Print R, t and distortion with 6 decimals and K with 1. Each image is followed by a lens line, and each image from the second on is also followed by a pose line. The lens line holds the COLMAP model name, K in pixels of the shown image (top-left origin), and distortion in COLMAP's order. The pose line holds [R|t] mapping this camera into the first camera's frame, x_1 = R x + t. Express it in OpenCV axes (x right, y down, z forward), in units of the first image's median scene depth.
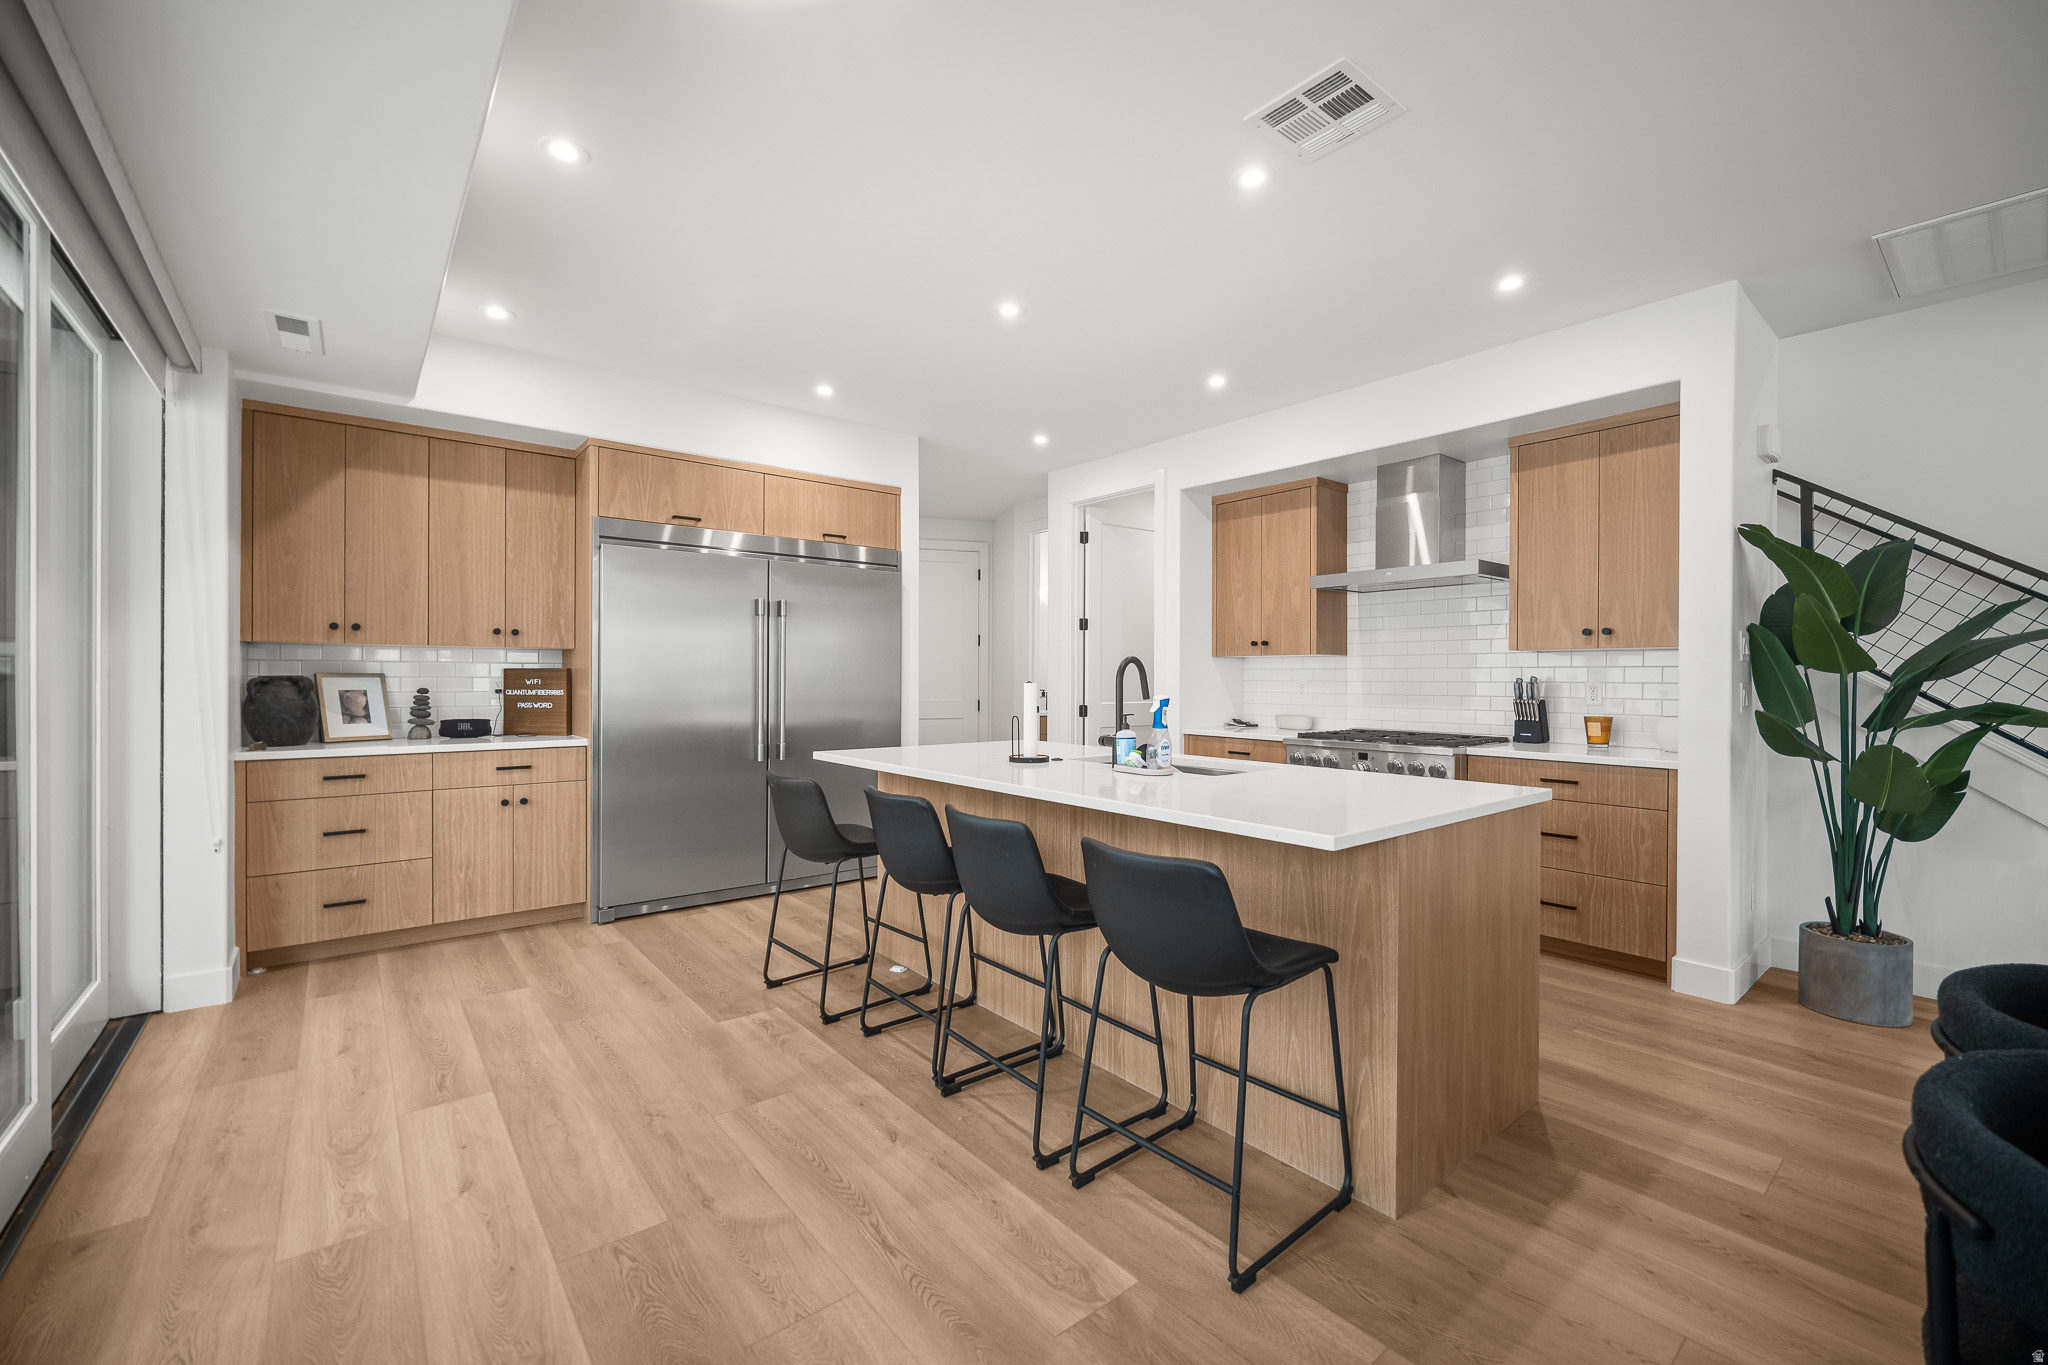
lens RADIAL K [[847.0, 0, 1039.2], [0, 847.0, 675.3], [0, 0, 1]] dist [-0.007356, 0.001639]
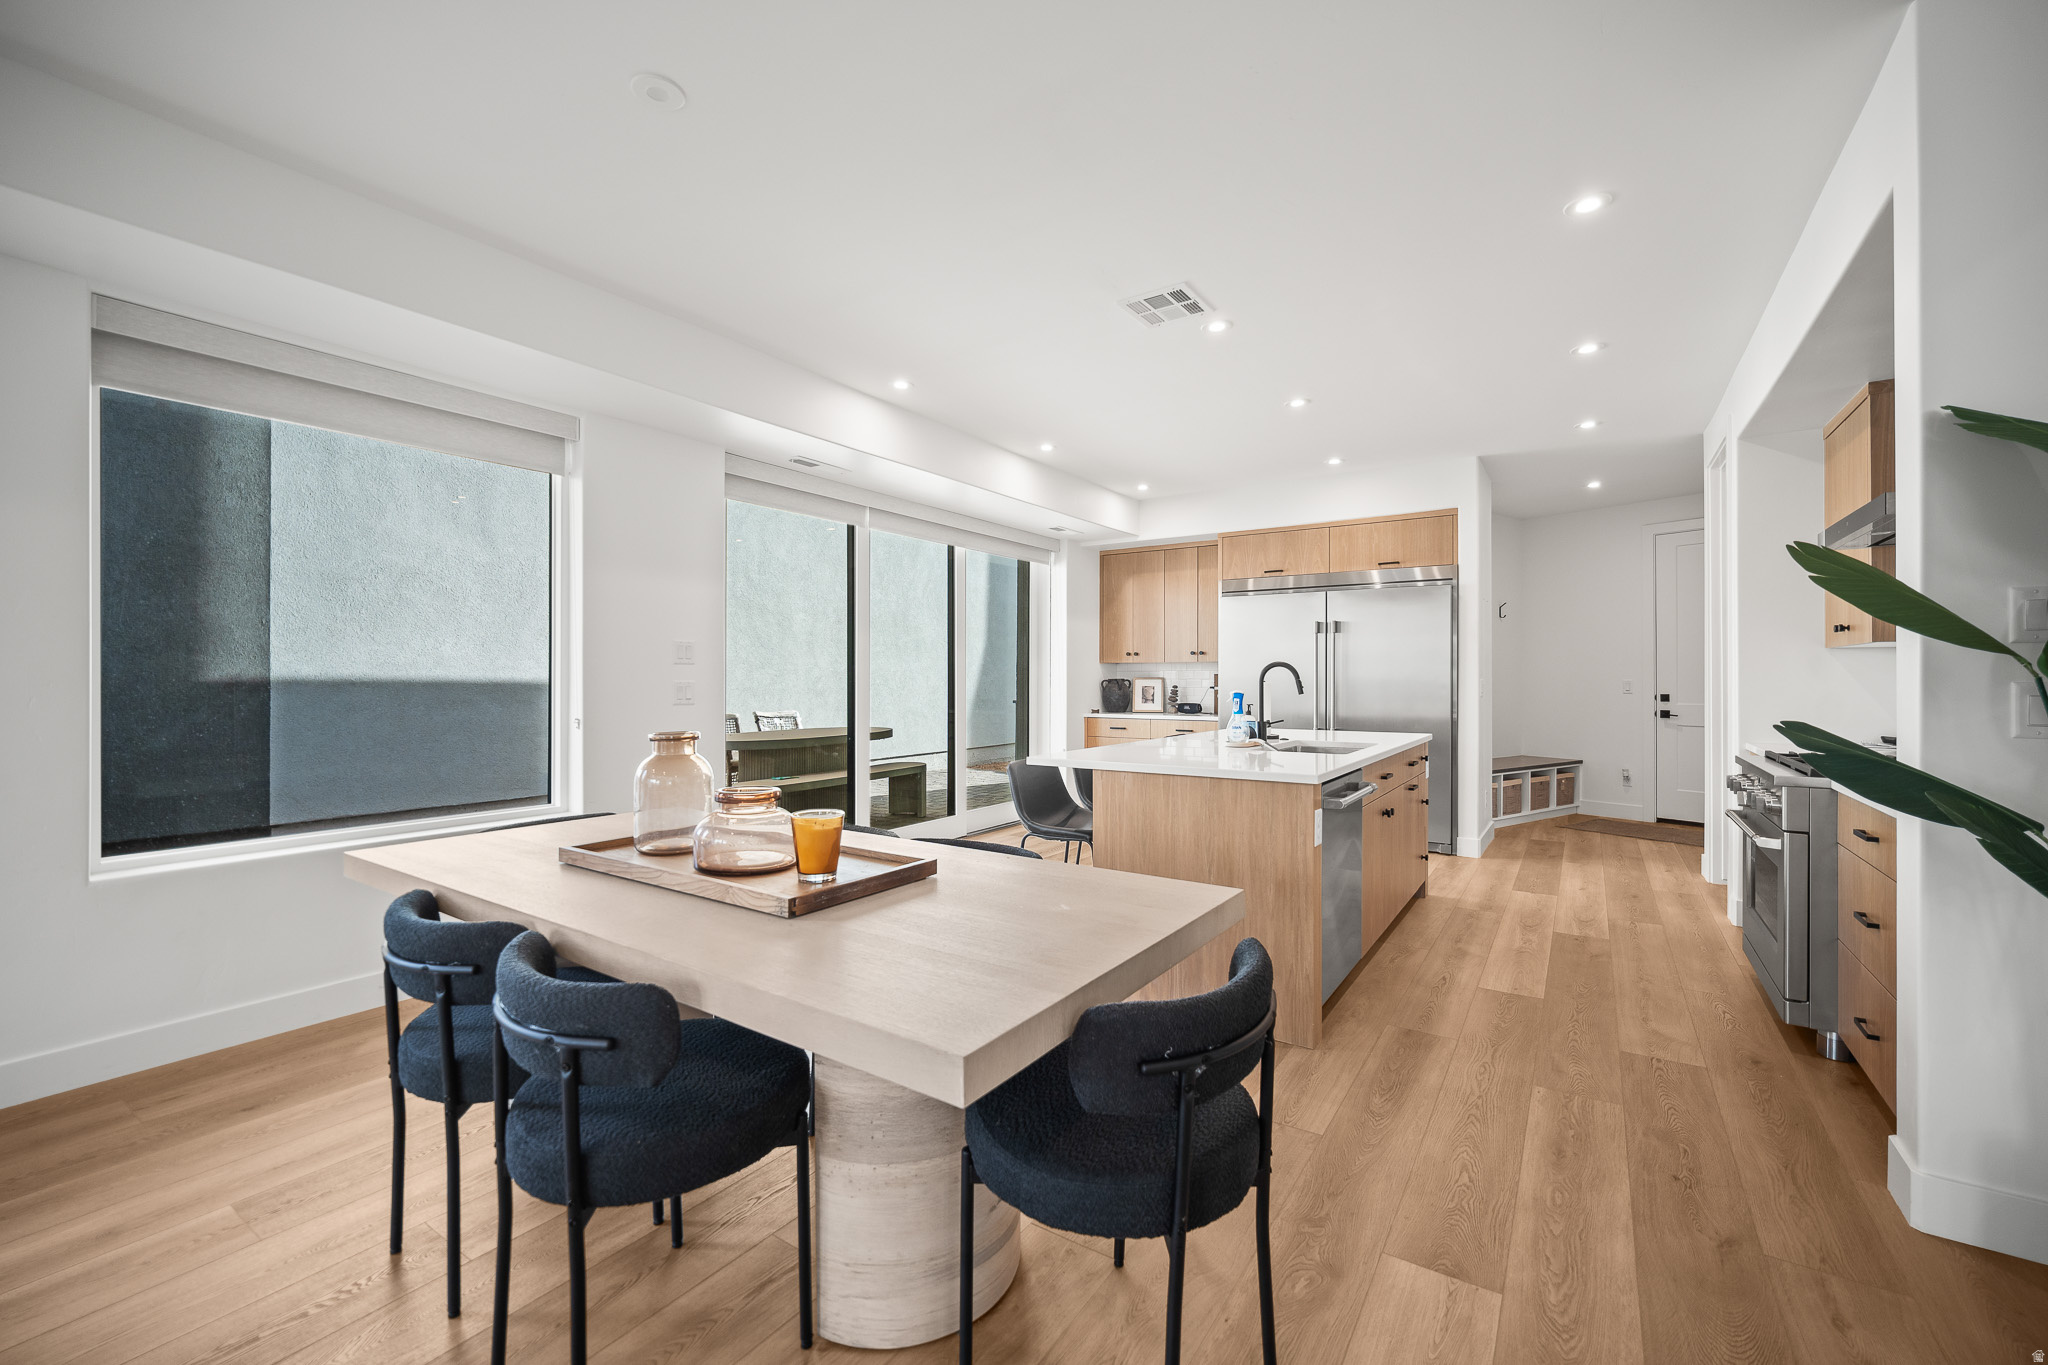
lens RADIAL K [[847.0, 0, 1030.2], [0, 847.0, 679.3], [0, 0, 1]] dist [-0.007356, 0.001639]
pose [[0.279137, -0.004121, -0.960242, 0.945978], [0.004482, 0.999985, -0.002989, 0.006116], [0.960241, -0.003469, 0.279152, 0.189292]]
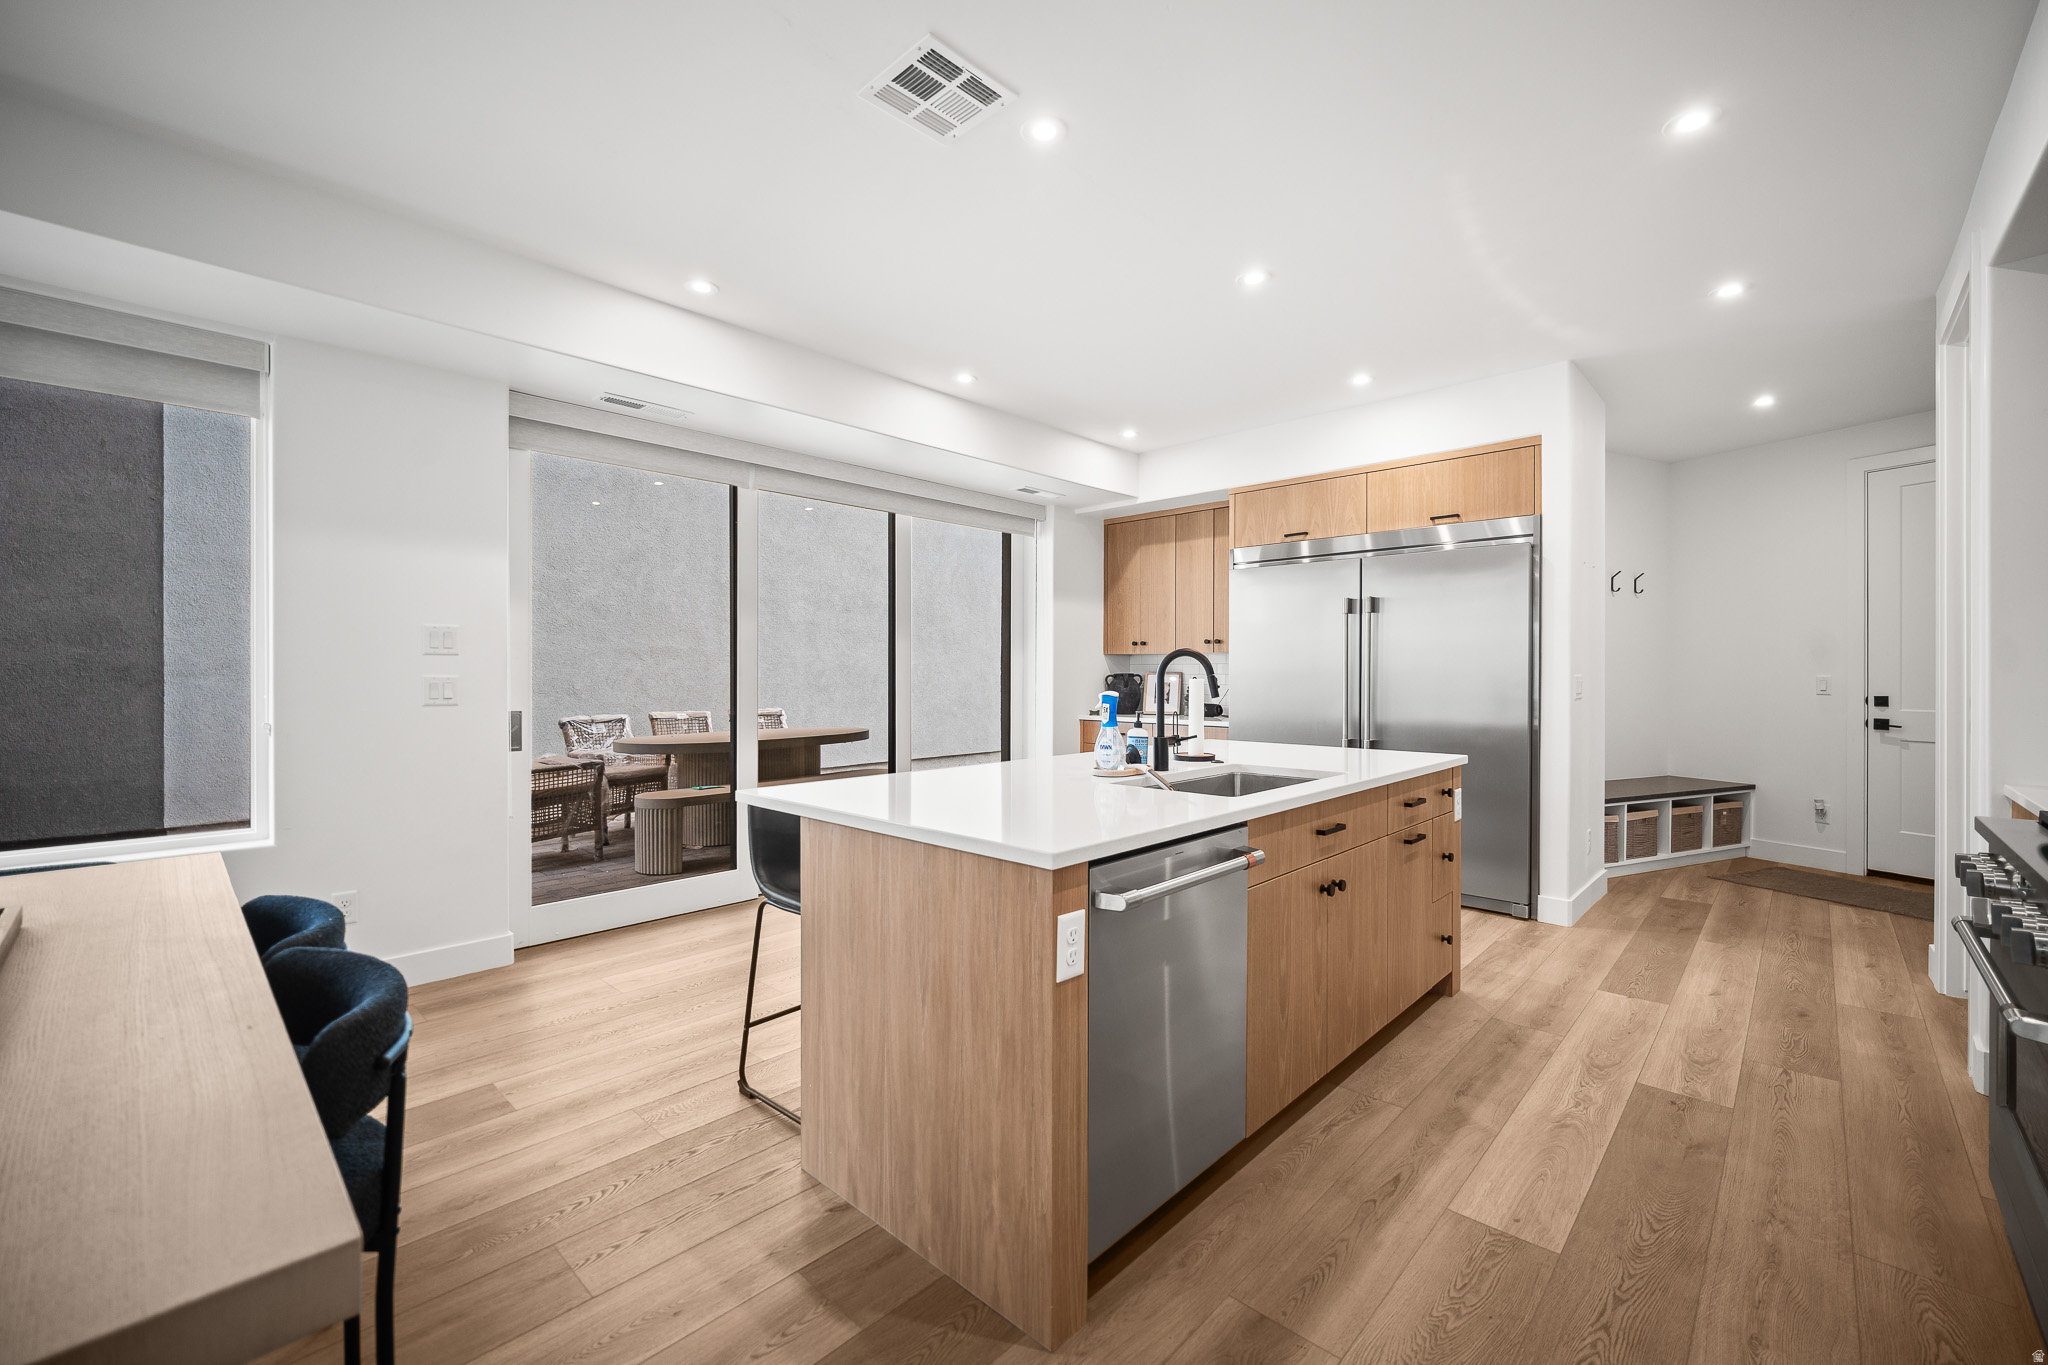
lens RADIAL K [[847.0, 0, 1031.7], [0, 847.0, 677.2], [0, 0, 1]] dist [-0.007356, 0.001639]
pose [[0.117831, 0.000267, -0.993034, 0.721366], [0.002553, 0.999997, 0.000572, 0.005557], [0.993030, -0.002602, 0.117829, 0.546527]]
